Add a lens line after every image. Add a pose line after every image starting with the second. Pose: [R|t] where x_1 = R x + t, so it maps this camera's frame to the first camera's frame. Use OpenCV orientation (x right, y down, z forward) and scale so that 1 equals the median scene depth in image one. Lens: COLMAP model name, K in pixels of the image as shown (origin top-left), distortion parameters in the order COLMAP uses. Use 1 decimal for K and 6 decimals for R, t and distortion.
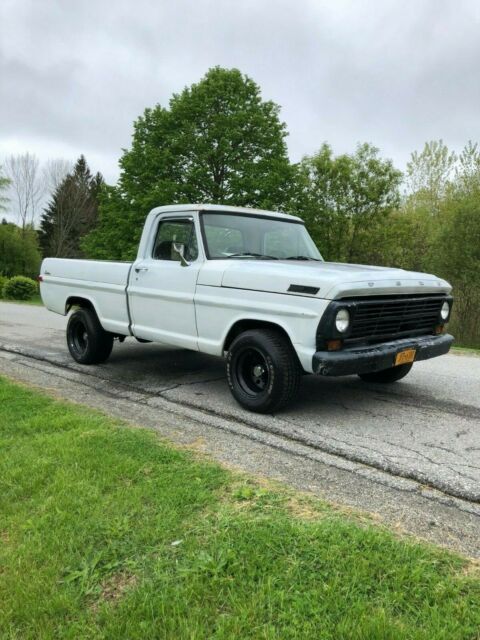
lens RADIAL K [[526.2, 0, 240.0], [0, 526.2, 320.0], [0, 0, 1]] dist [0.106429, -0.111951]
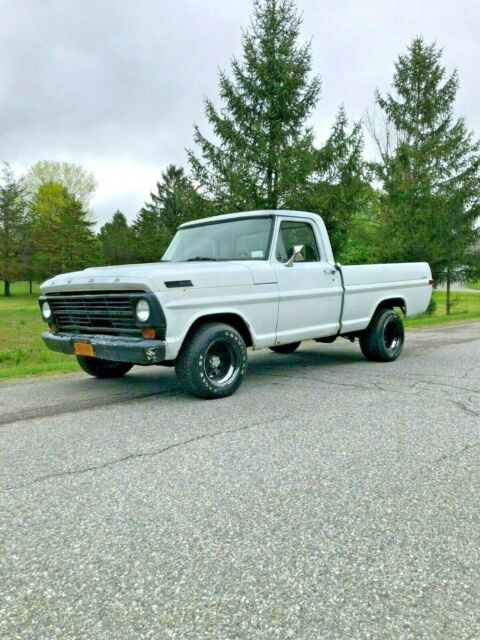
lens RADIAL K [[541.2, 0, 262.6], [0, 541.2, 319.0], [0, 0, 1]] dist [0.107321, -0.381284]
pose [[0.013460, 0.038941, -0.999151, 1.383797], [-0.061130, 0.997404, 0.038049, -0.054367], [0.998039, 0.060566, 0.015806, 1.304396]]
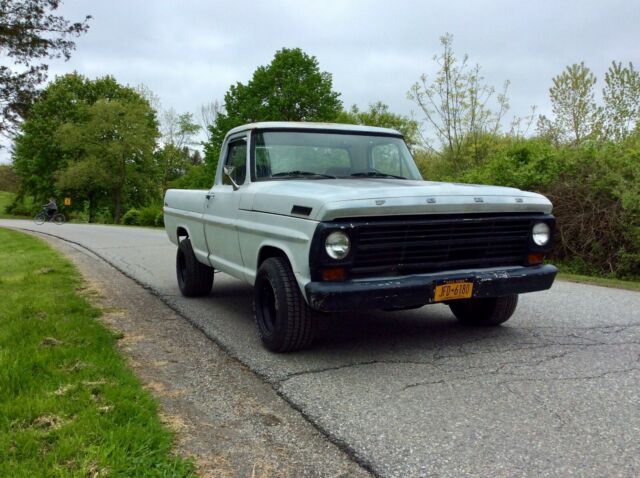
lens RADIAL K [[581.9, 0, 320.0], [0, 581.9, 239.0], [0, 0, 1]] dist [0.116333, -0.222876]
pose [[0.945819, -0.012915, -0.324437, 0.397005], [0.003633, 0.999567, -0.029199, 0.015100], [0.324674, 0.026438, 0.945457, 0.088027]]
